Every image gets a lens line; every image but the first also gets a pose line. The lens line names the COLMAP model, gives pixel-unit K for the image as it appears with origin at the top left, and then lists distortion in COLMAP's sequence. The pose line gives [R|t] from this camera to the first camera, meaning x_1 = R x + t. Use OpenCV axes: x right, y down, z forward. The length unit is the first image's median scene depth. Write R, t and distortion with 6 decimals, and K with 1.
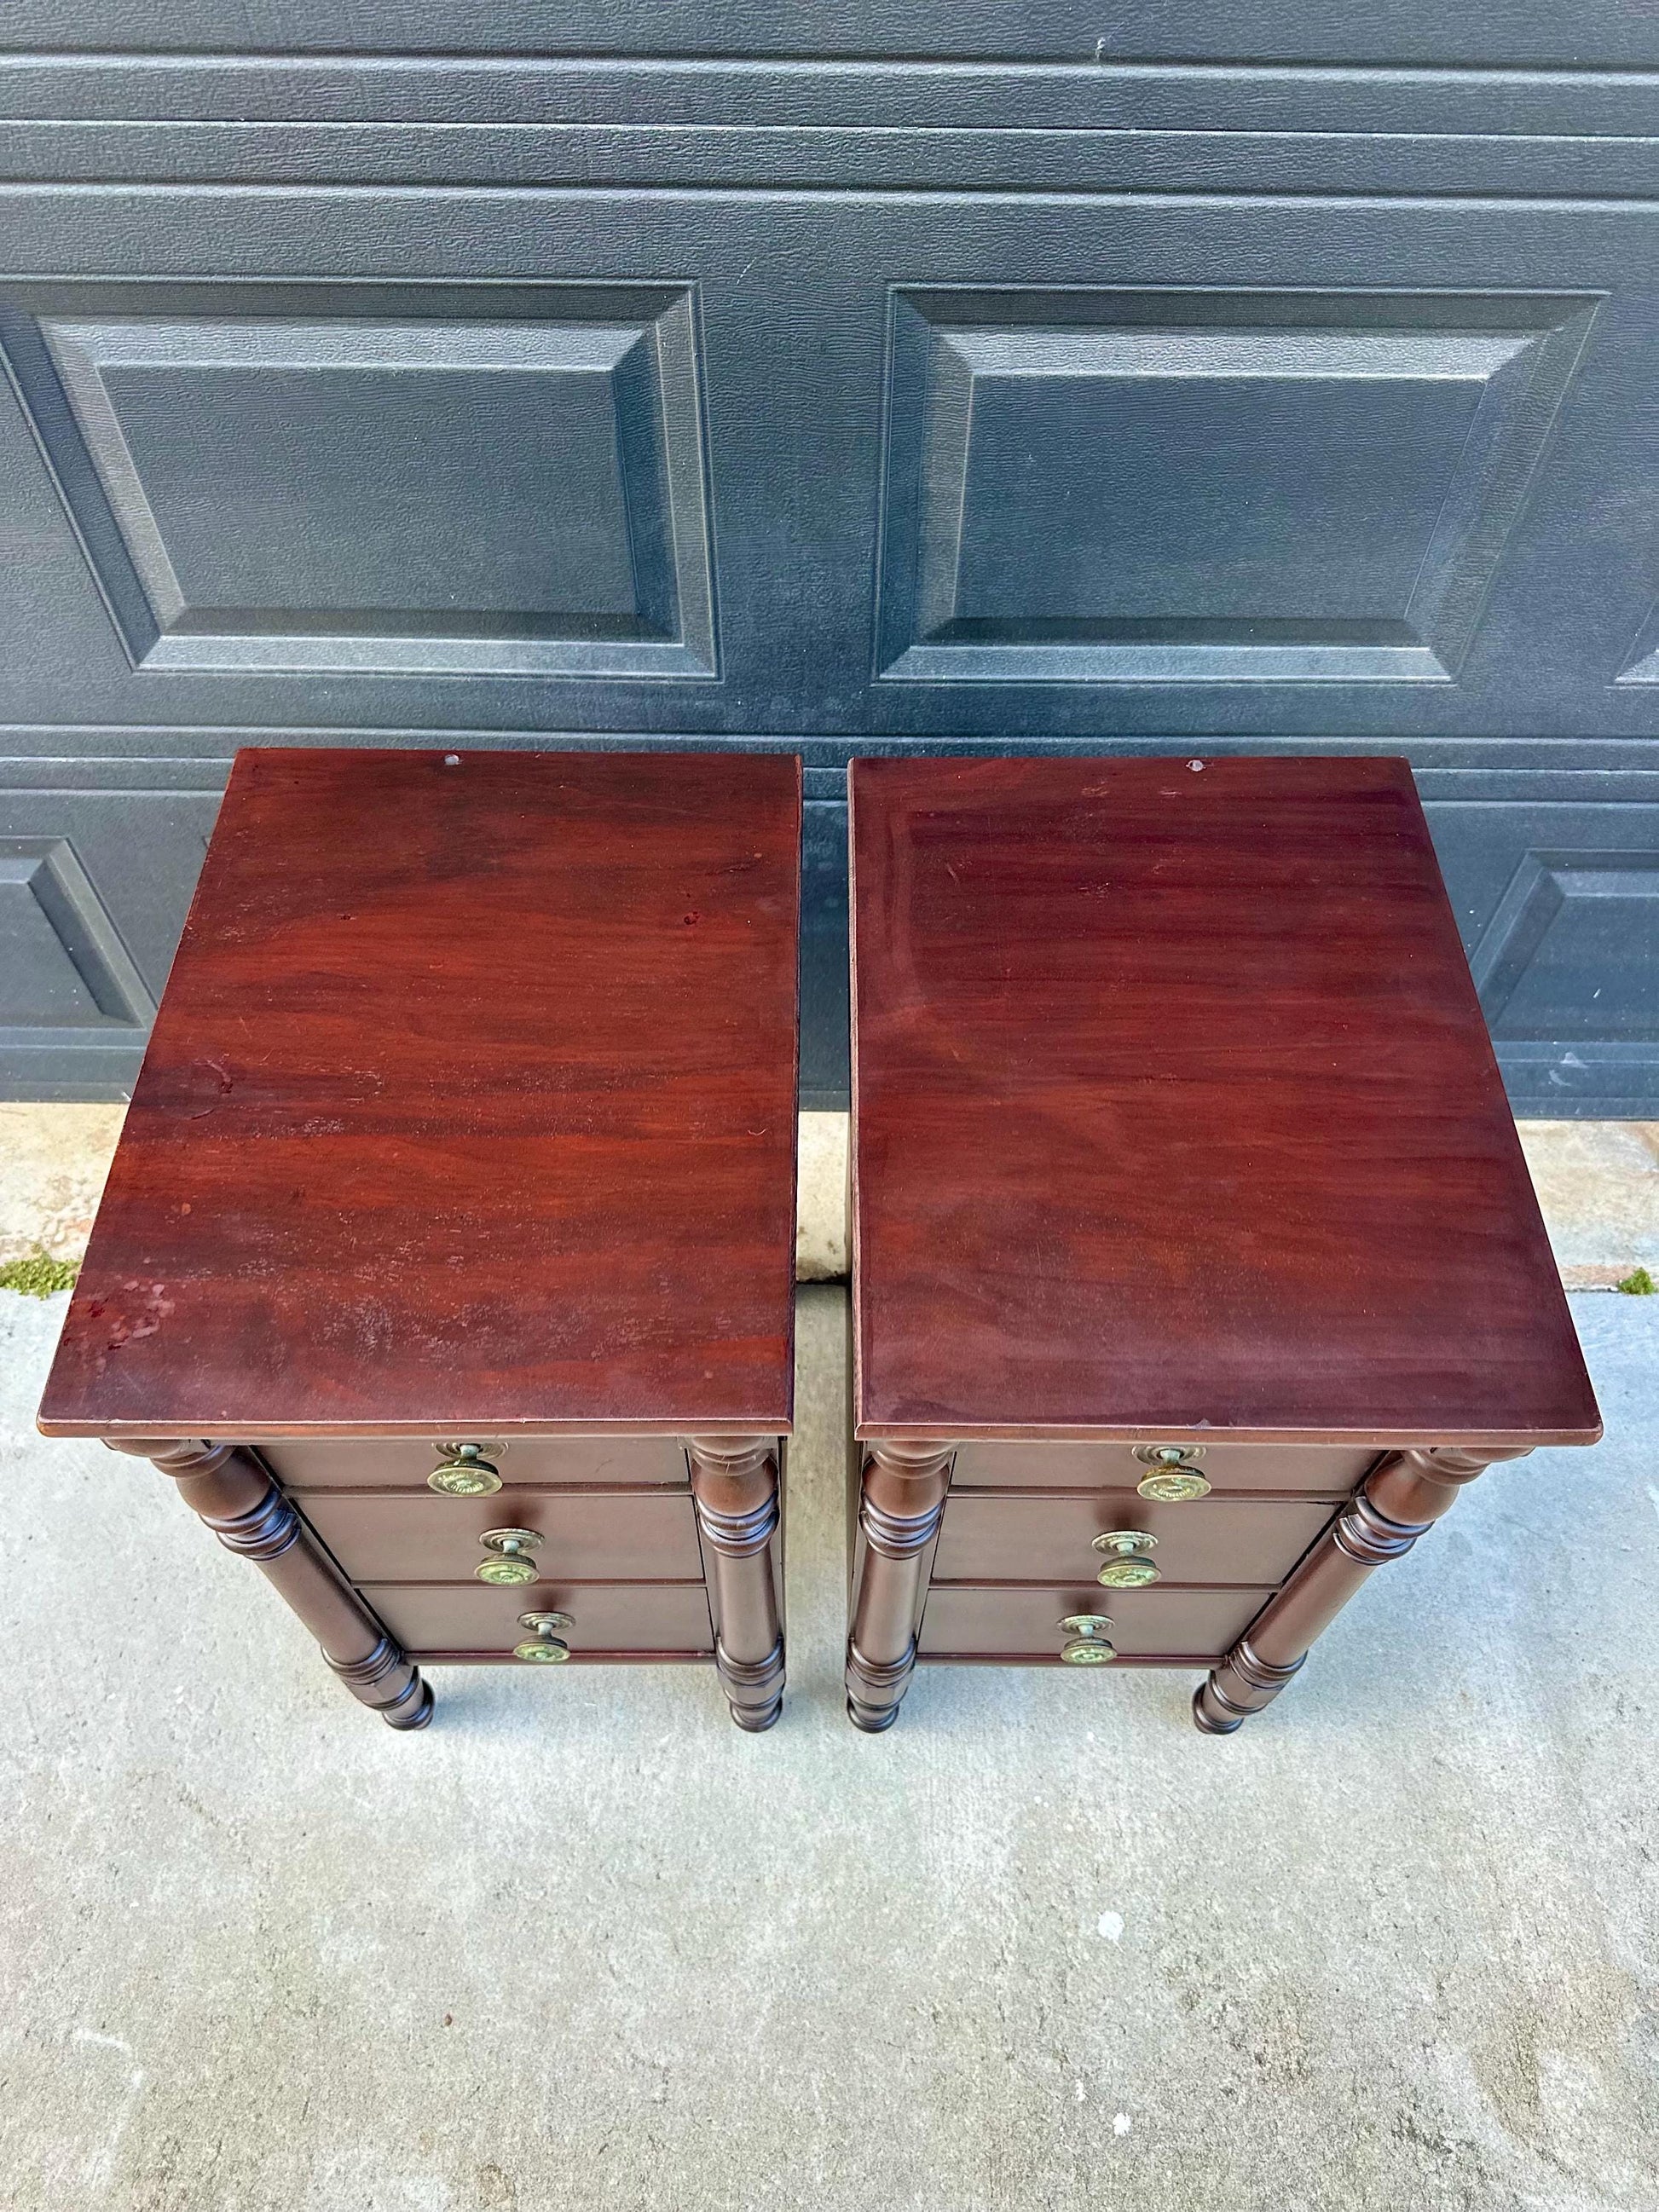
lens RADIAL K [[1592.7, 0, 830.8], [0, 1592.7, 1118.9], [0, 0, 1]] dist [0.019720, -0.027344]
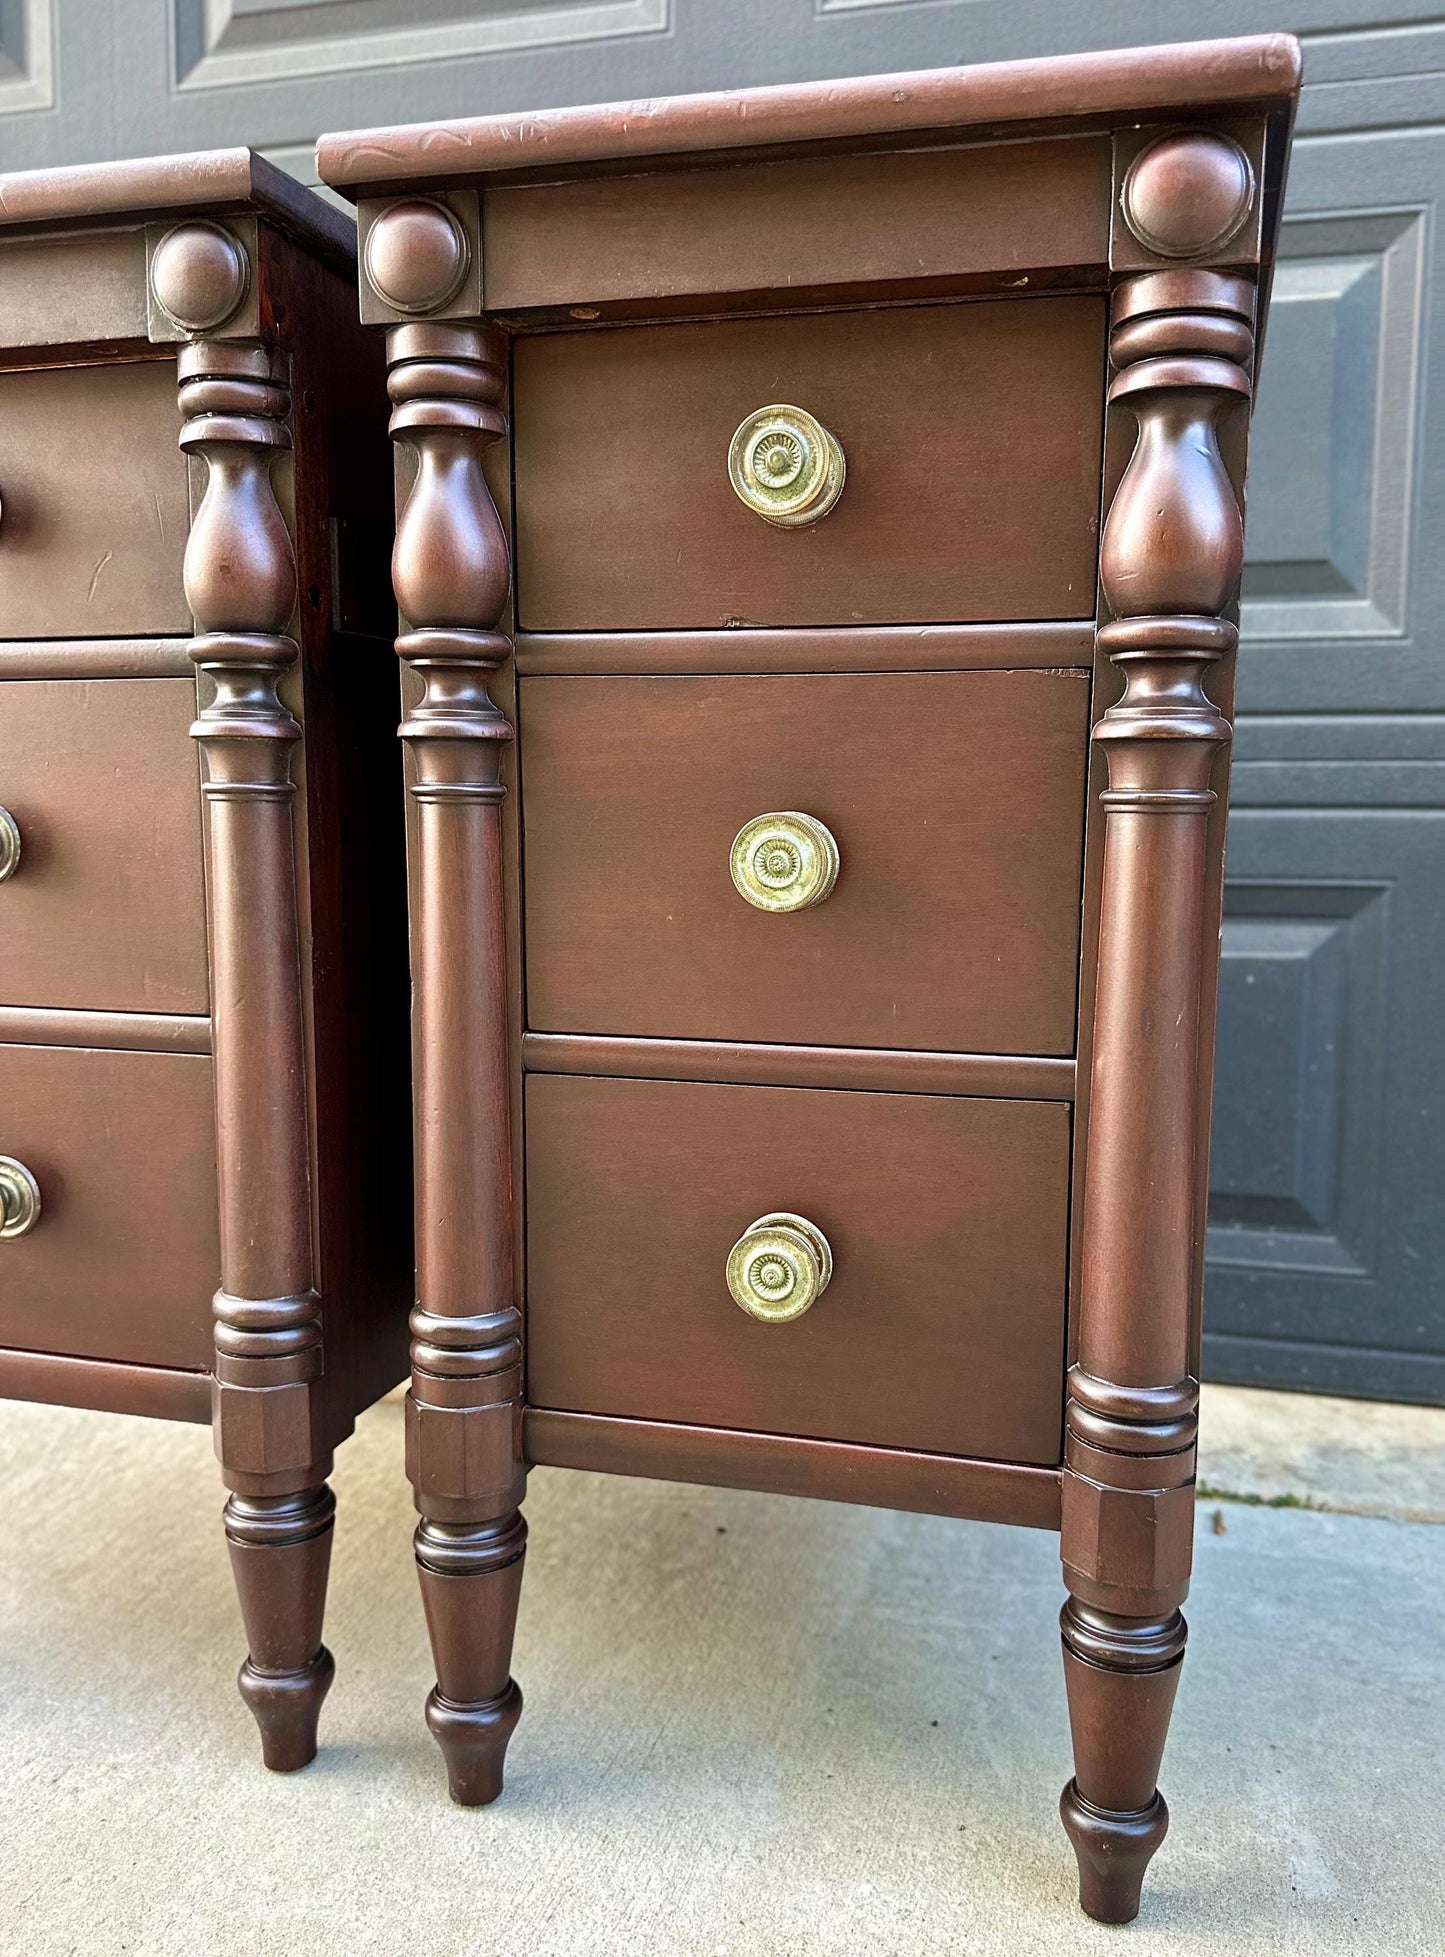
lens RADIAL K [[1541.7, 0, 790.0], [0, 1541.7, 1005.2], [0, 0, 1]] dist [0.038250, -0.053675]
pose [[0.967368, 0.028978, -0.251713, 0.286206], [-0.206821, 0.664200, -0.718375, 0.626884], [0.146371, 0.746993, 0.648519, 0.535802]]
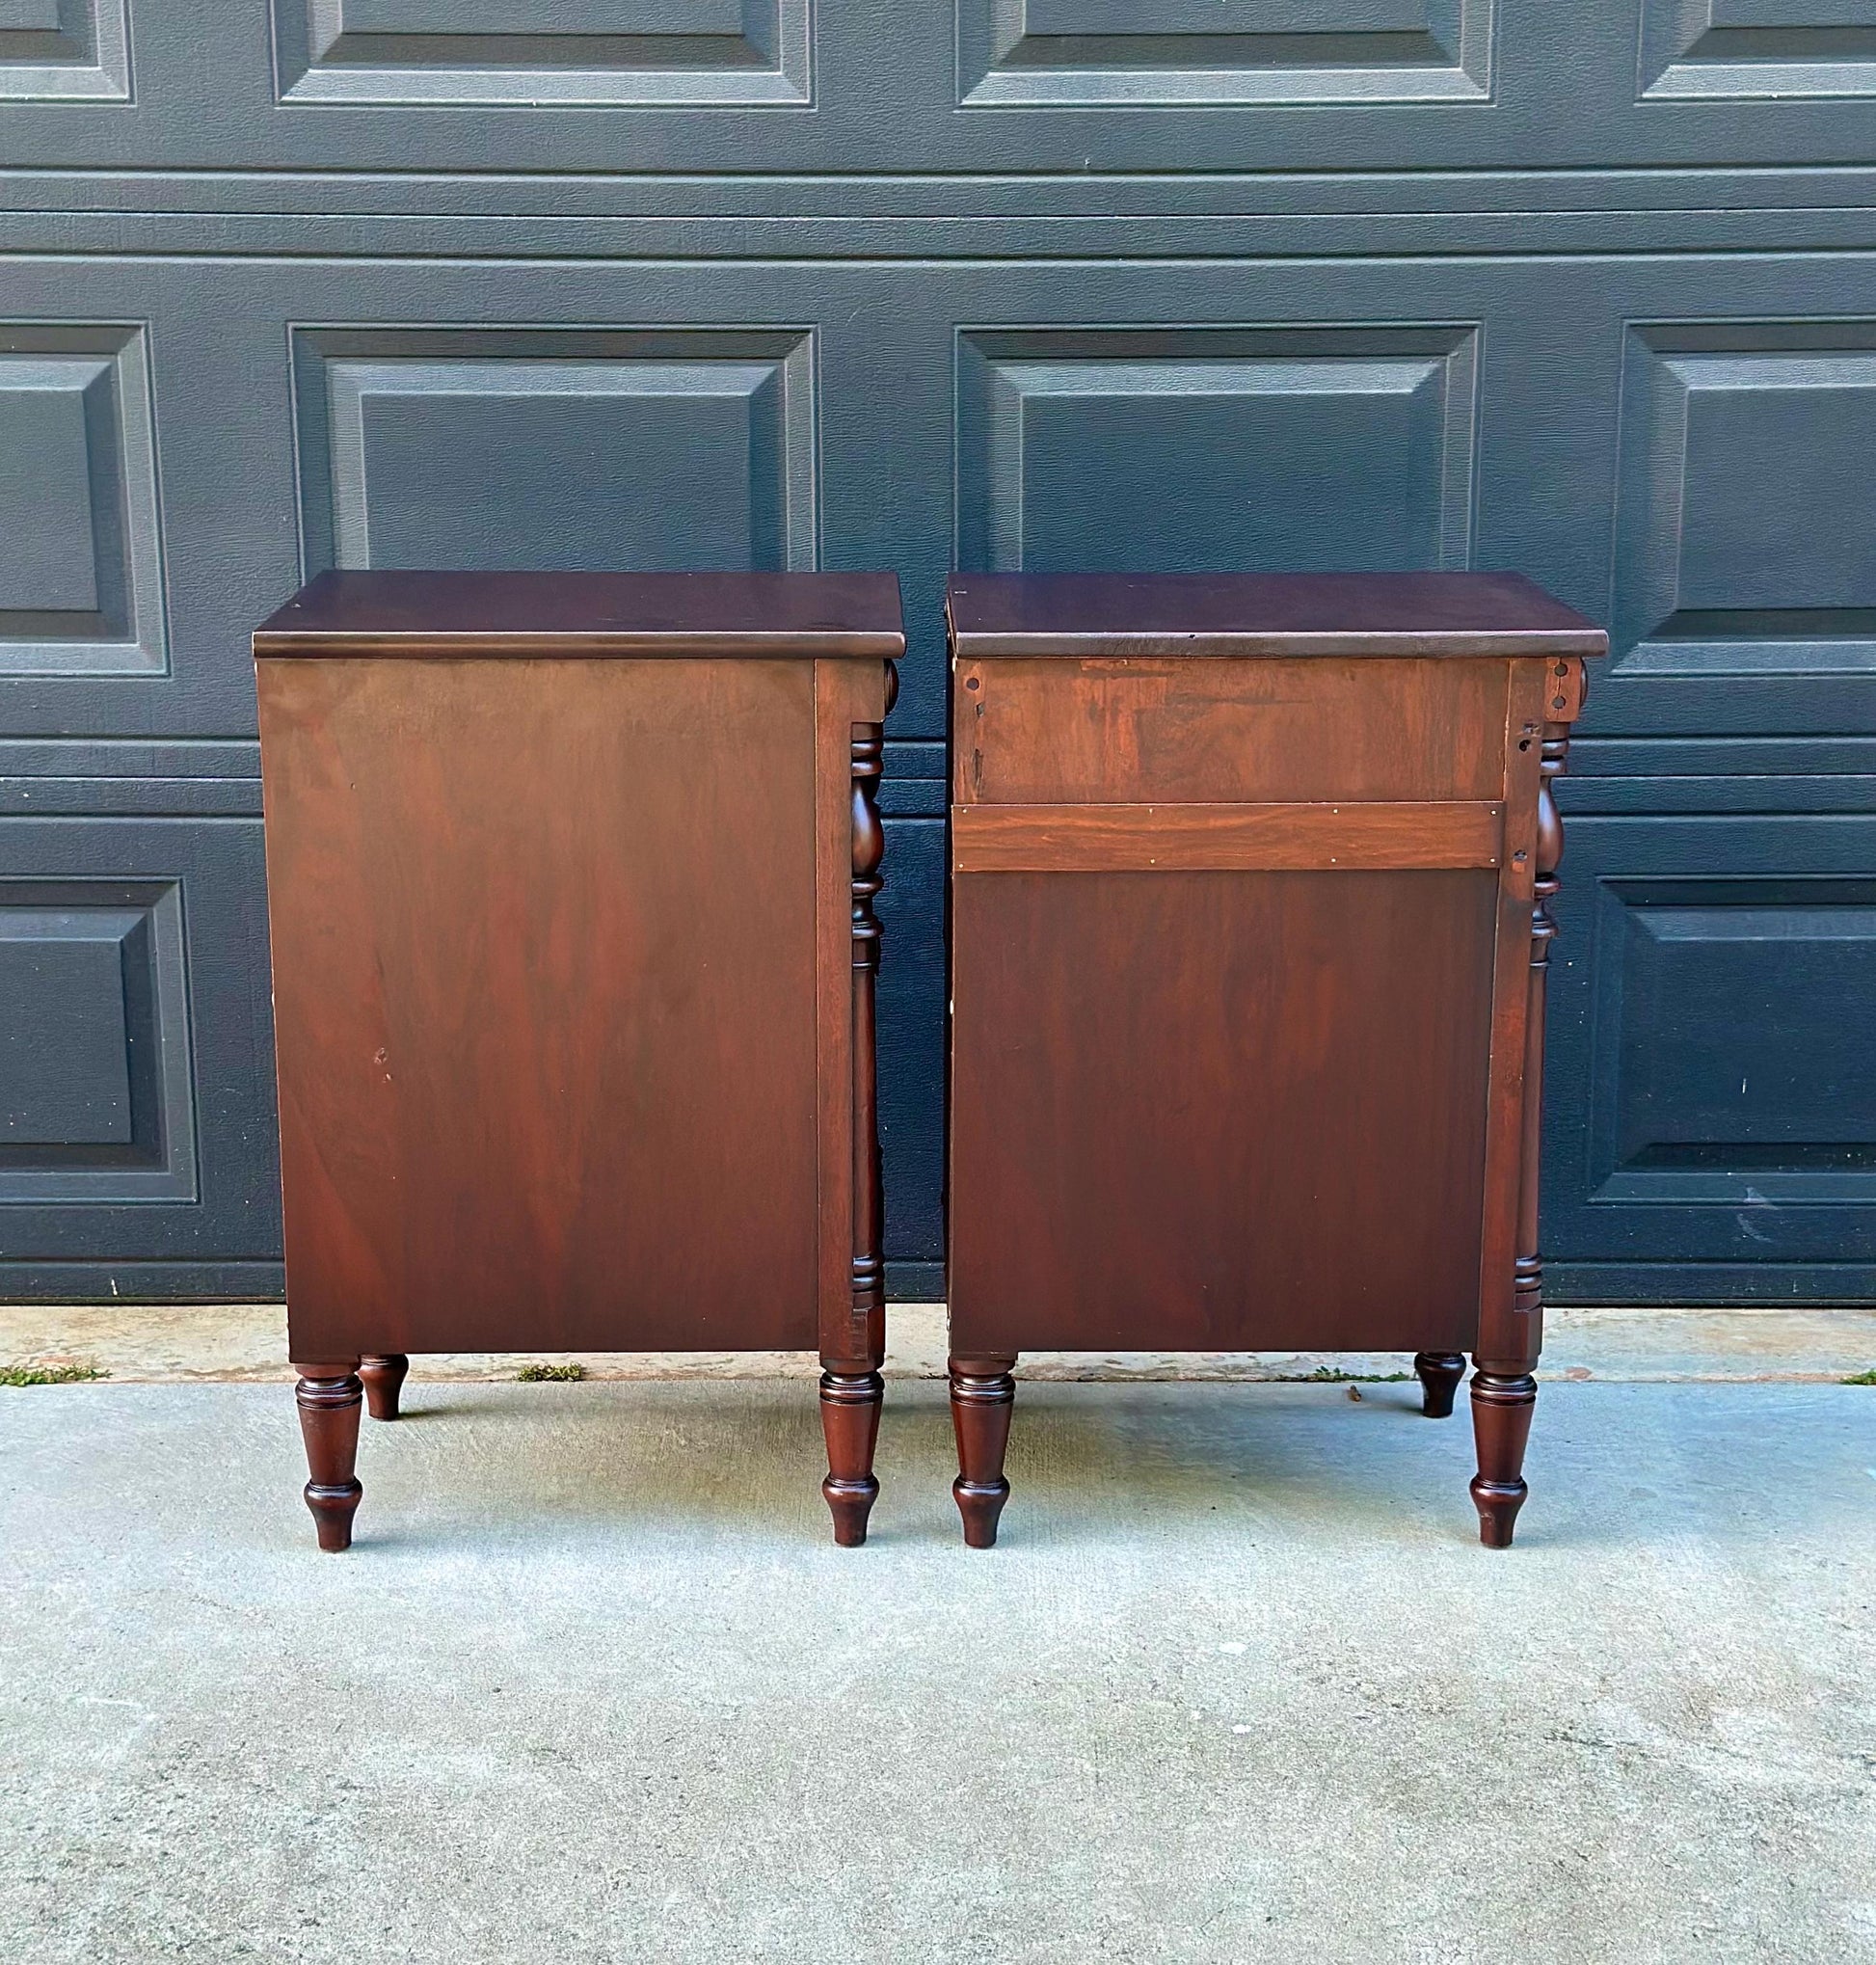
lens RADIAL K [[3579.2, 0, 930.5], [0, 3579.2, 1083.8], [0, 0, 1]] dist [0.143788, 0.000000]
pose [[0.999924, -0.010713, -0.006062, 0.022205], [0.004189, 0.759217, -0.650824, 1.667984], [0.011574, 0.650750, 0.759204, -0.782257]]
